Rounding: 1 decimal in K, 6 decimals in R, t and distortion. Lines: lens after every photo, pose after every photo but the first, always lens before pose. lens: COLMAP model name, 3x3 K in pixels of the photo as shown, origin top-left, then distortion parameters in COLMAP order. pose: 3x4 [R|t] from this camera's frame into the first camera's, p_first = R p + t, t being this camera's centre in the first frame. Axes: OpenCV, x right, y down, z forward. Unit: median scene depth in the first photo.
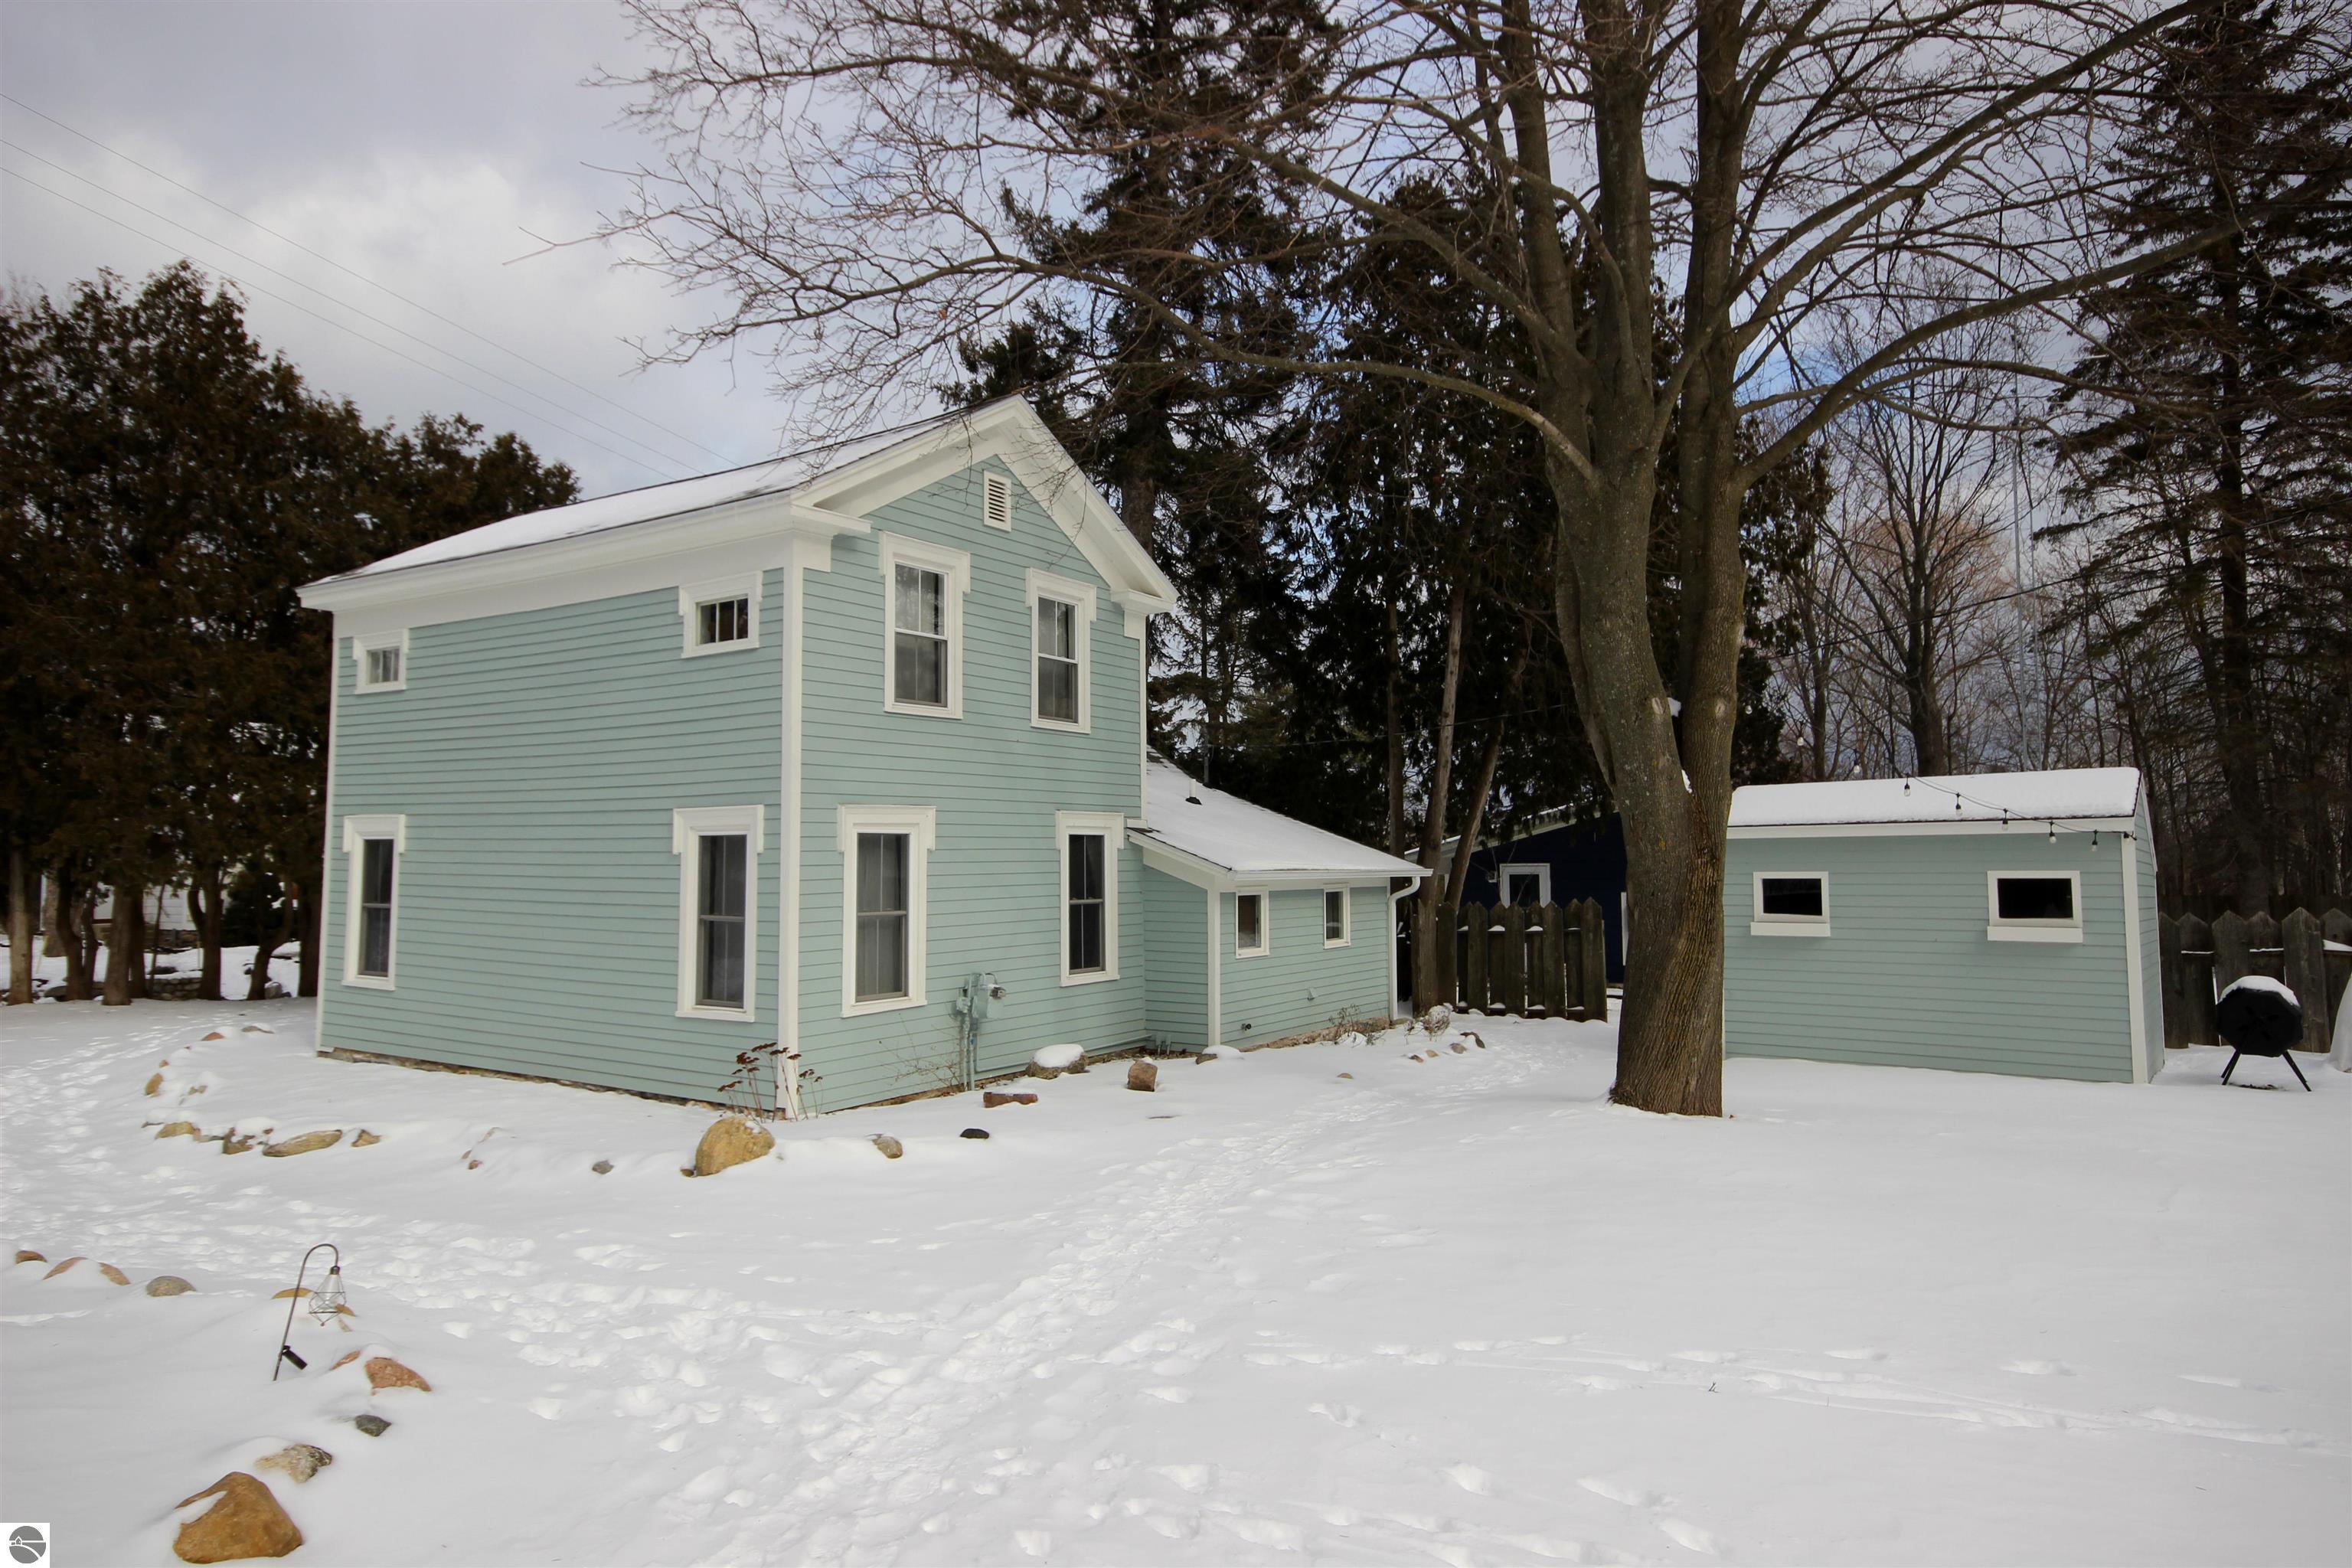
lens RADIAL K [[1390.7, 0, 1182.7], [0, 1390.7, 780.9], [0, 0, 1]] dist [0.006964, 0.003092]
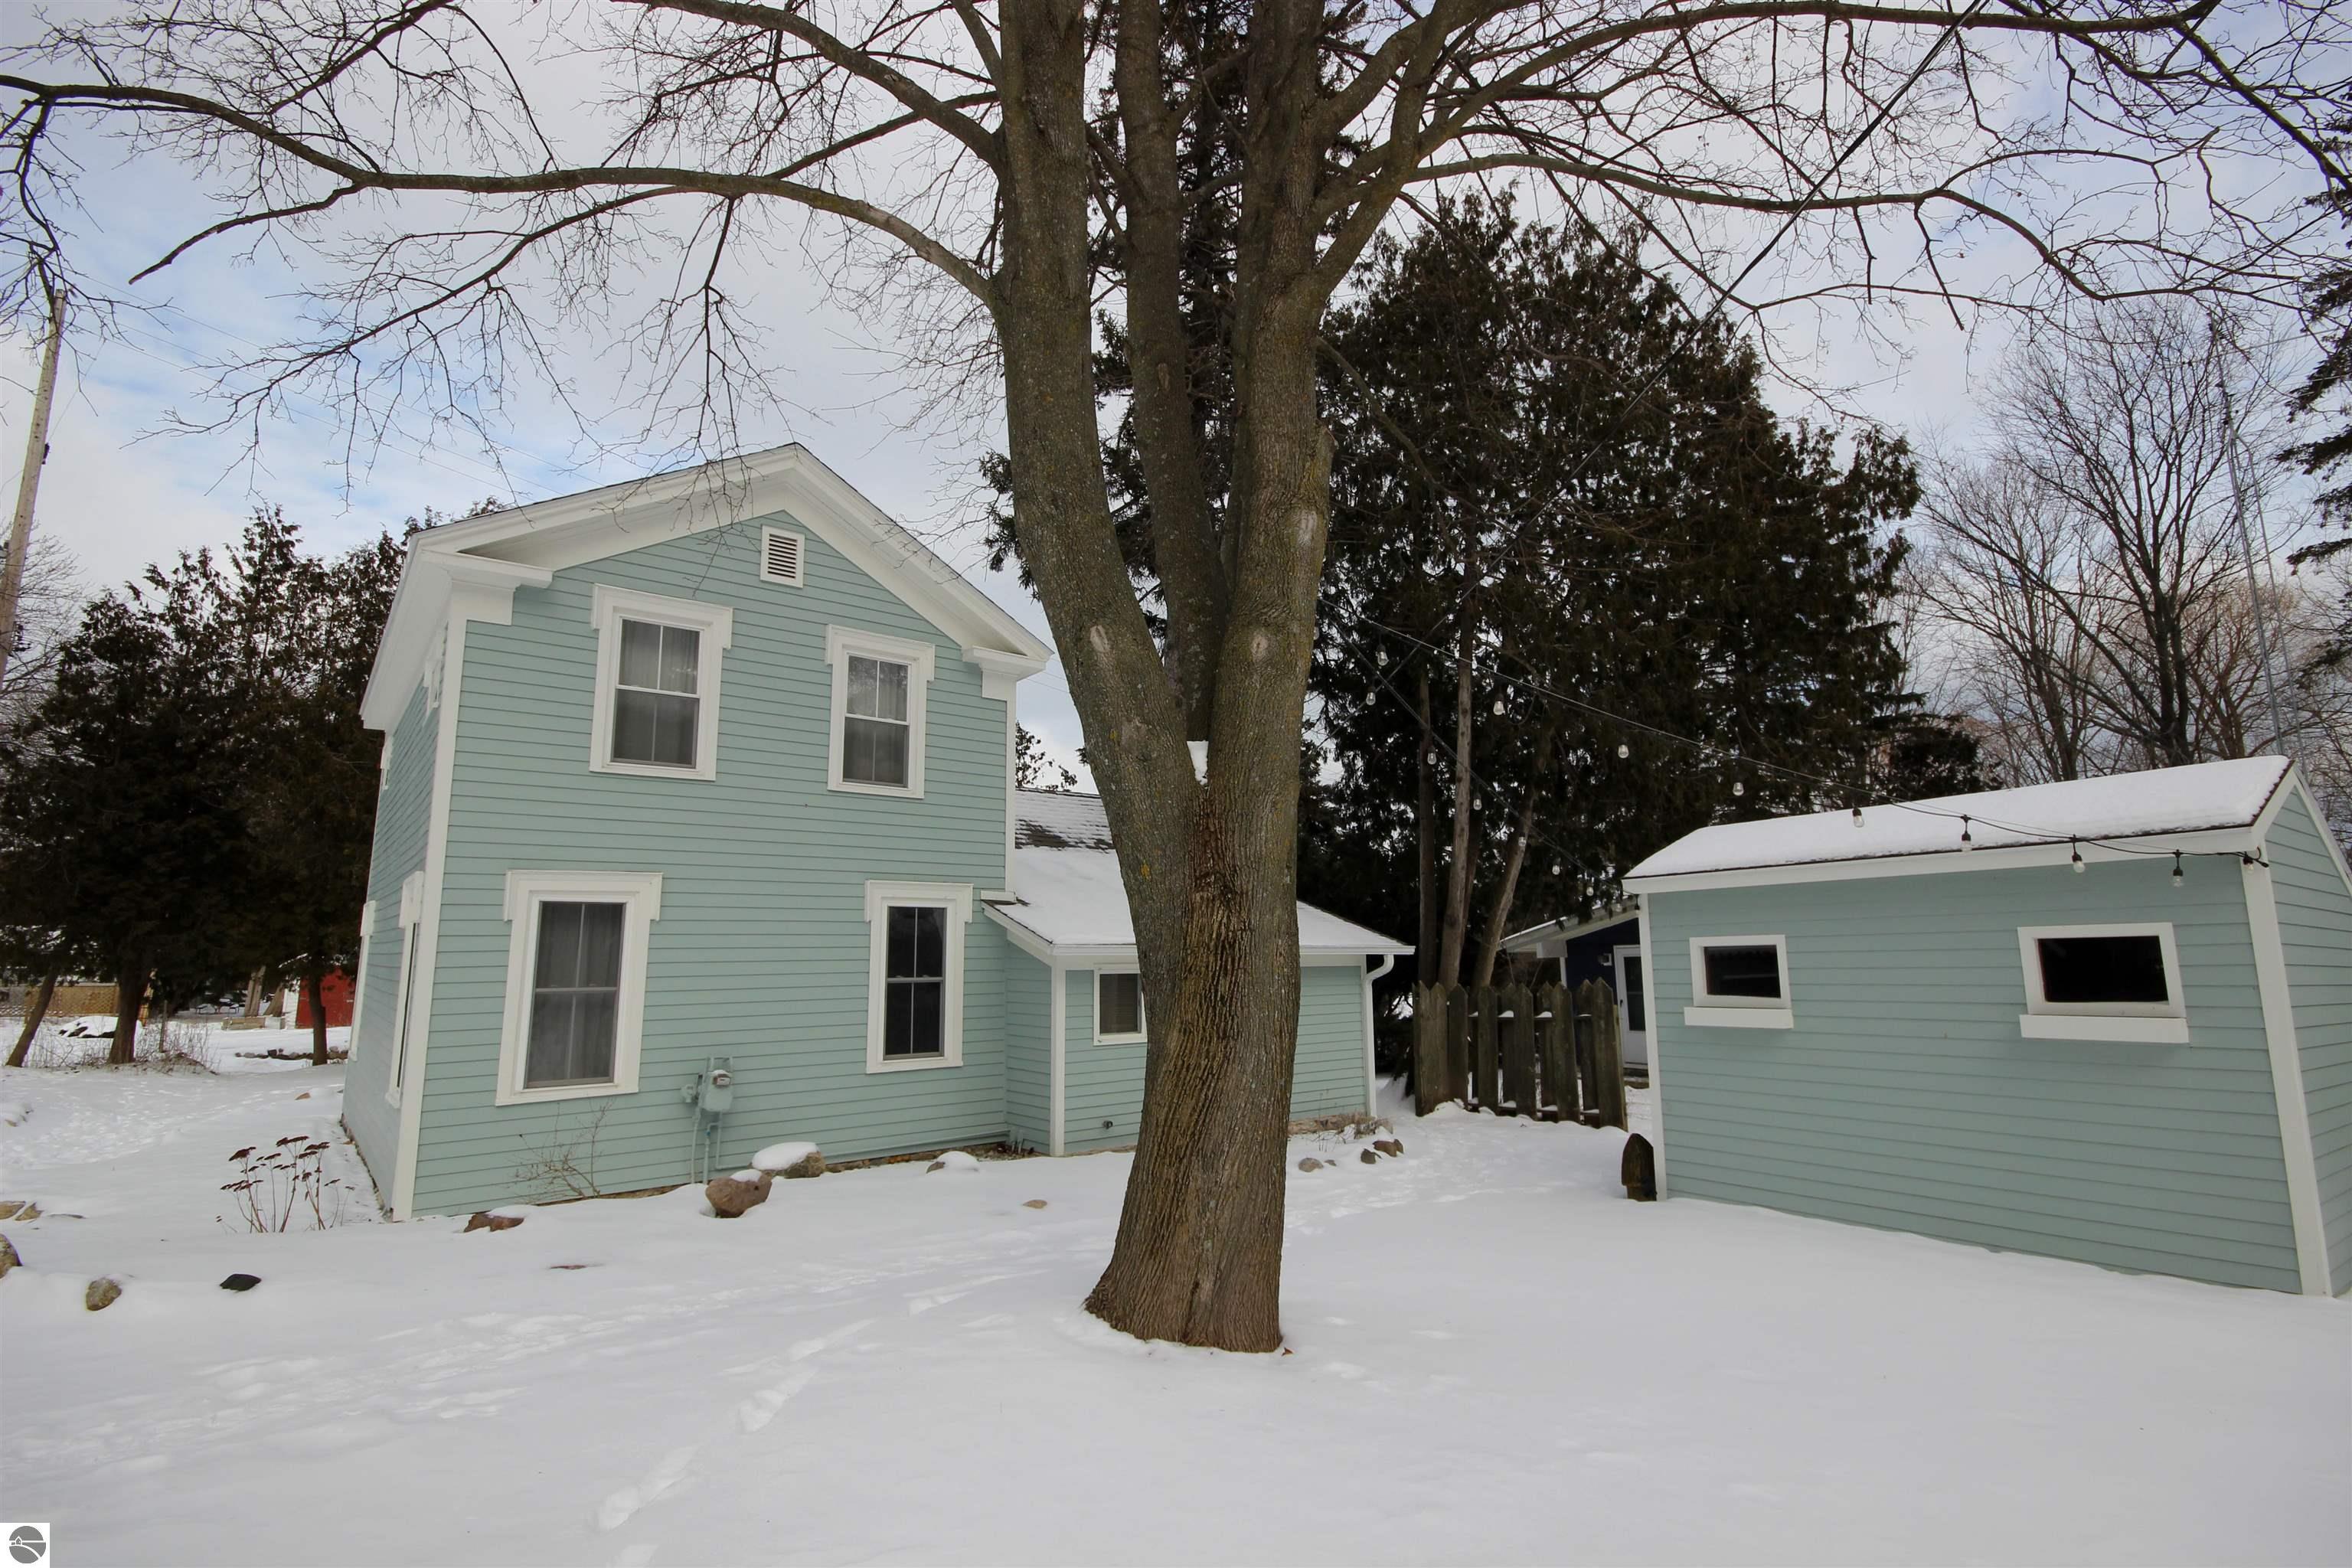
lens RADIAL K [[1110.3, 0, 1159.8], [0, 1110.3, 783.5], [0, 0, 1]] dist [-0.003441, -0.002447]
pose [[0.952939, -0.053217, -0.298455, 0.323299], [0.023919, 0.994601, -0.100976, 0.036927], [0.302217, 0.089086, 0.949067, 0.353310]]
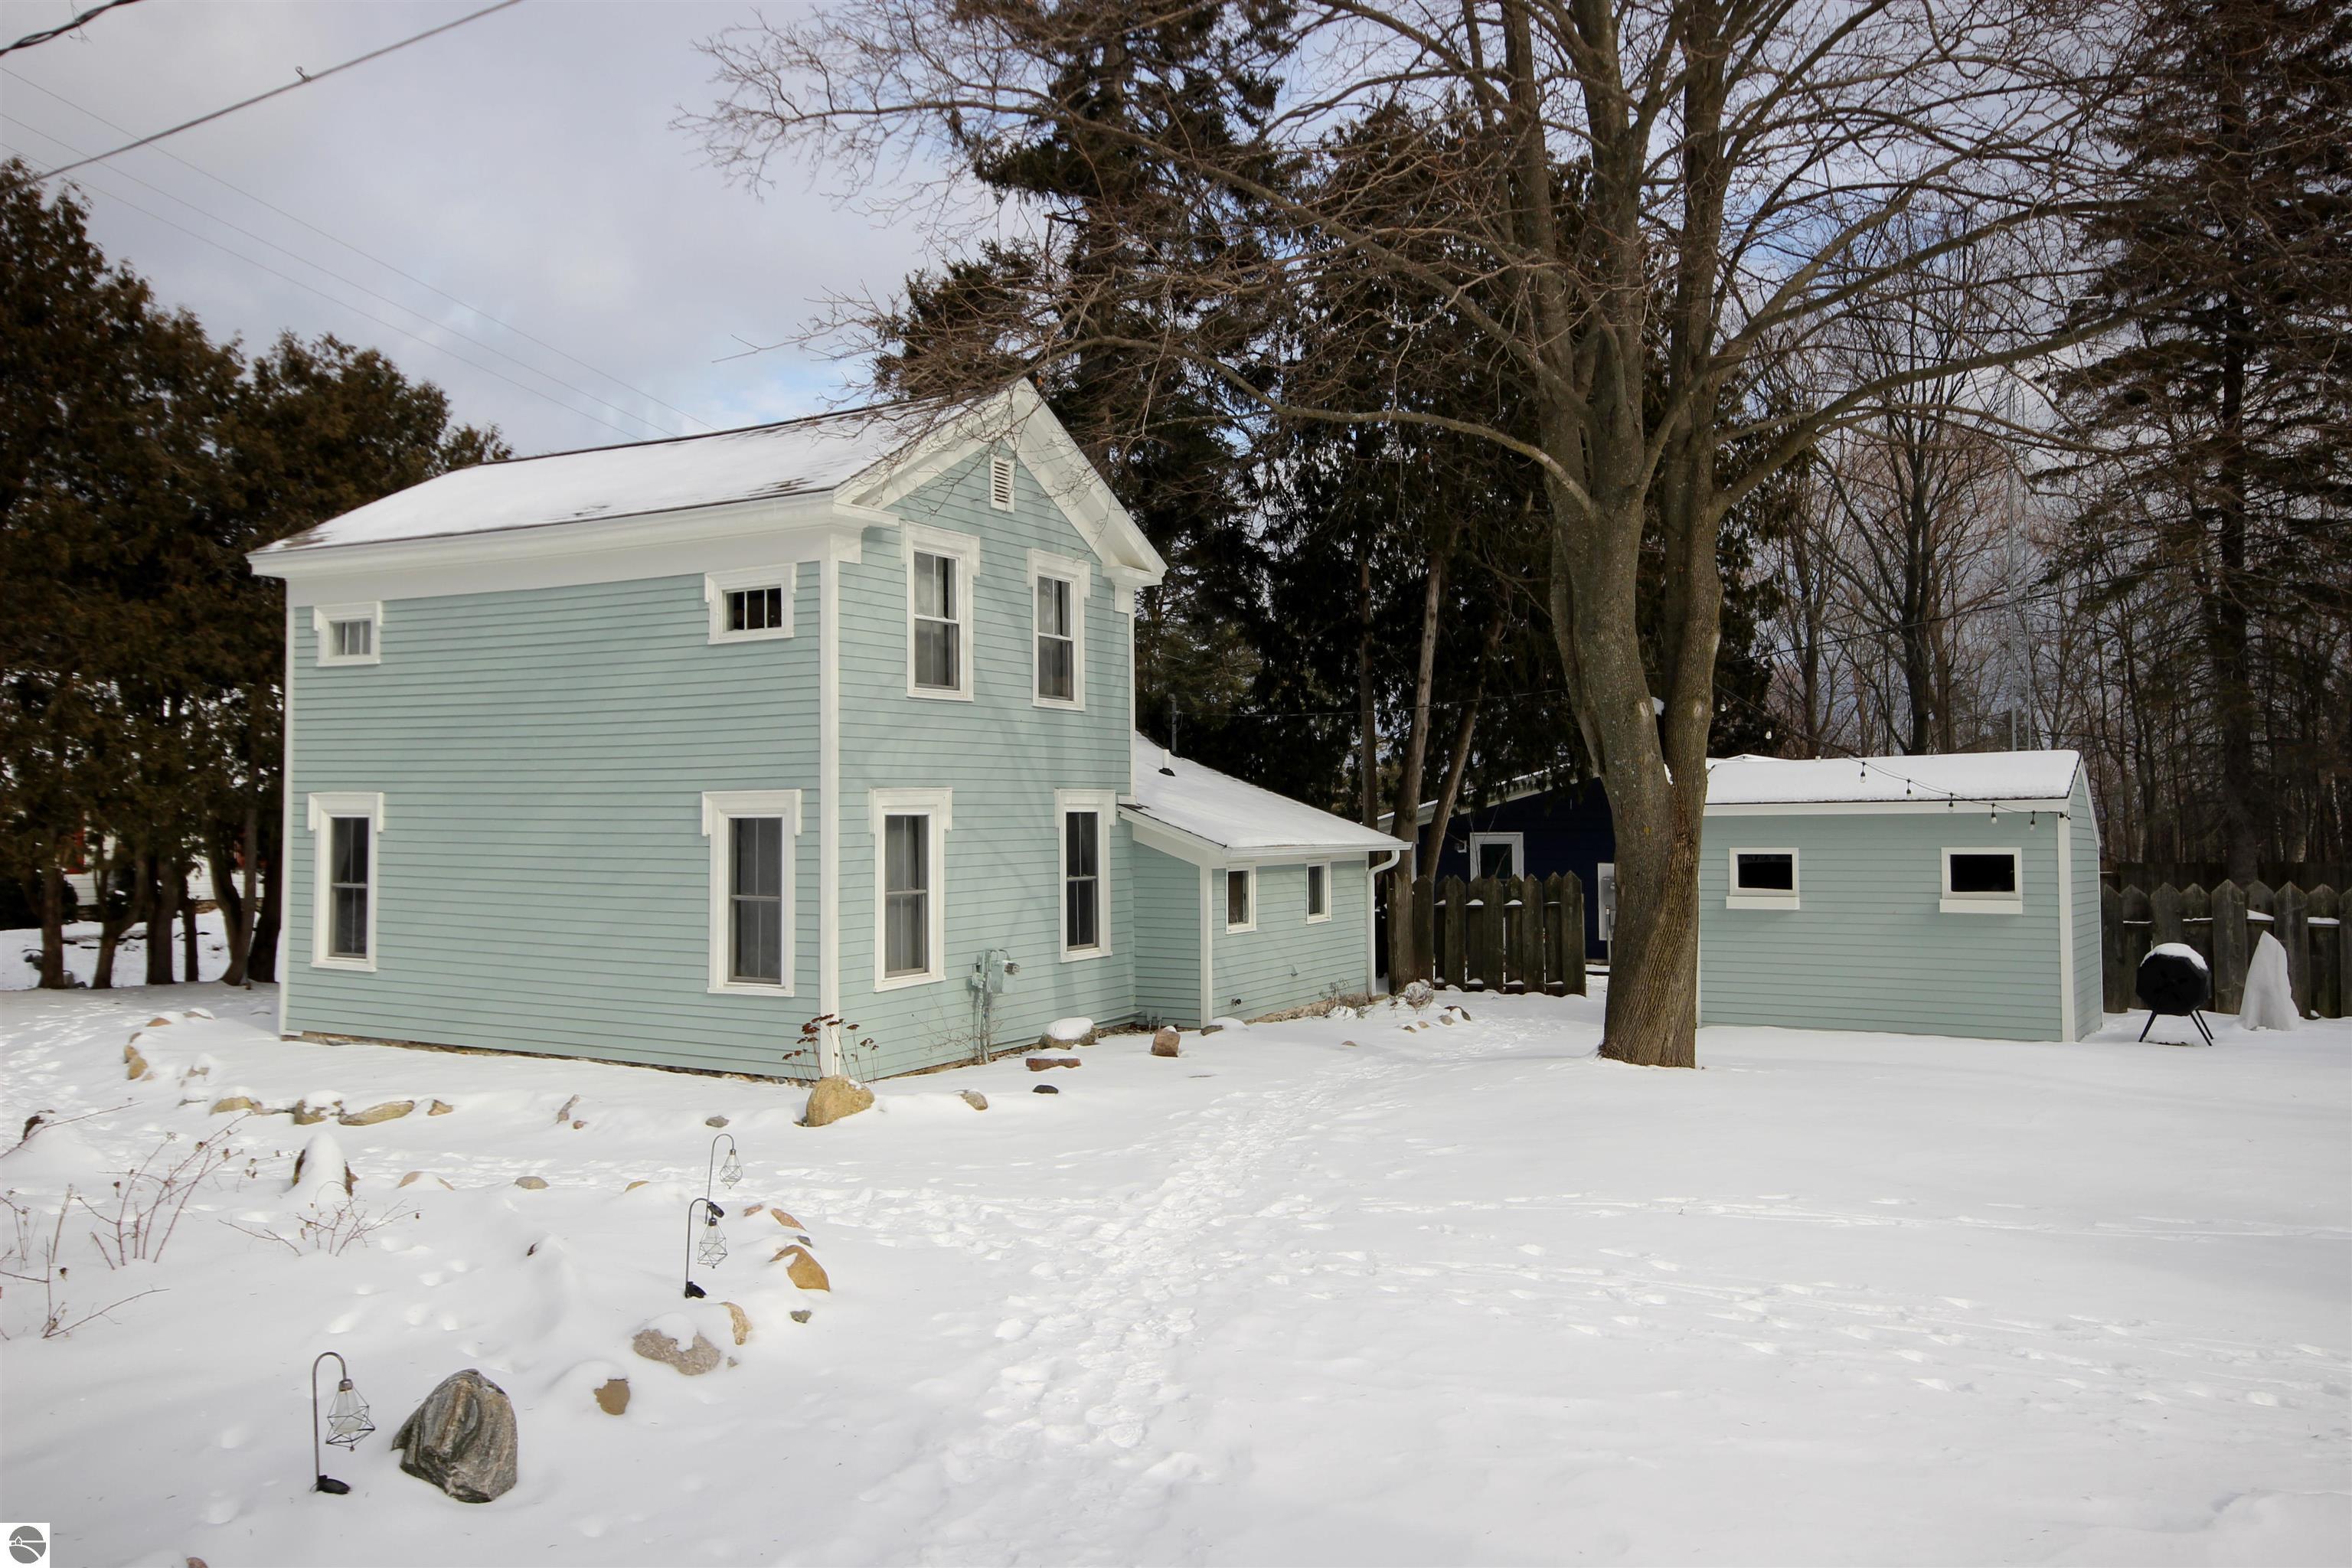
lens RADIAL K [[1692.8, 0, 1180.1], [0, 1692.8, 776.8], [0, 0, 1]] dist [0.002070, 0.005856]
pose [[0.997684, 0.000184, 0.068025, -0.084763], [-0.002366, 0.999485, 0.032000, -0.027142], [-0.067984, -0.032087, 0.997170, -0.229975]]
